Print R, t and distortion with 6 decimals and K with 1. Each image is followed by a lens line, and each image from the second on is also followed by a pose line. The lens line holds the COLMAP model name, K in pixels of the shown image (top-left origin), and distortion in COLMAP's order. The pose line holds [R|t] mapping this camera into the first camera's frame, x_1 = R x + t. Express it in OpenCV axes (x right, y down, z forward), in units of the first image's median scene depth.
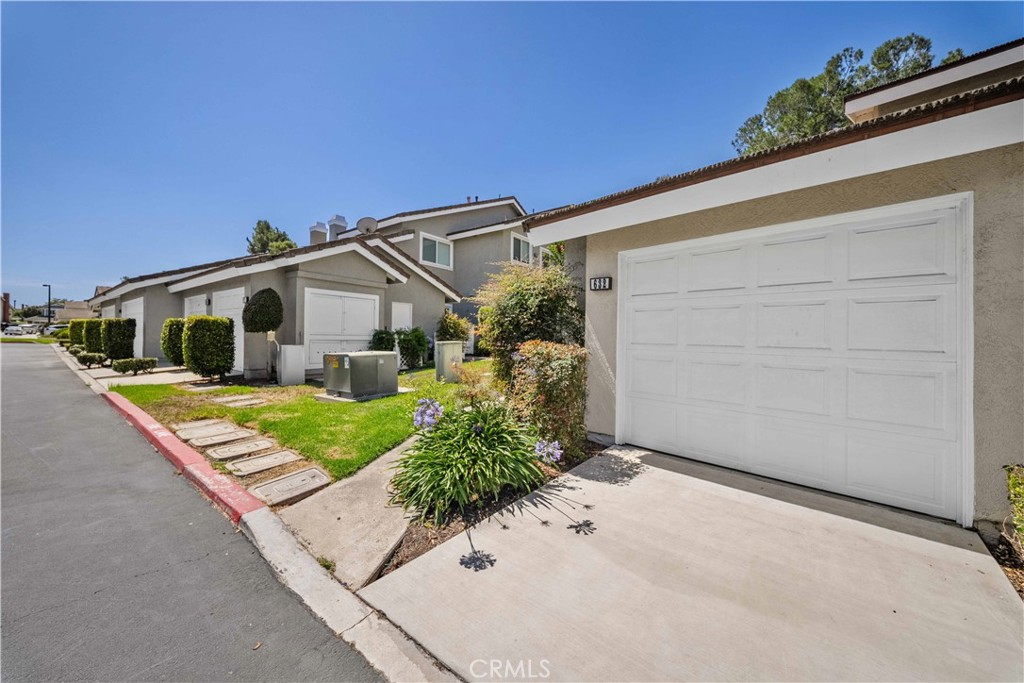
lens RADIAL K [[359.2, 0, 509.6], [0, 359.2, 340.4], [0, 0, 1]] dist [-0.000697, -0.000102]
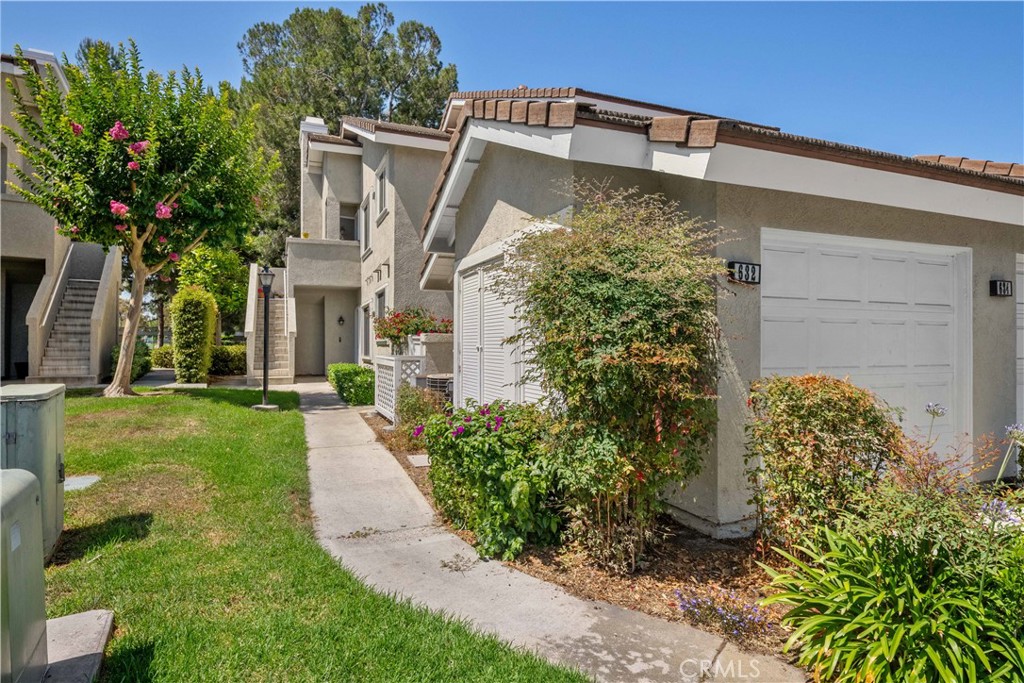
lens RADIAL K [[567.0, 0, 512.0], [0, 567.0, 341.5], [0, 0, 1]] dist [0.000195, -0.000101]
pose [[0.382263, -0.003166, 0.924048, -0.796801], [0.018853, 0.999813, -0.004374, -0.046236], [-0.923861, 0.019093, 0.382251, 1.022154]]
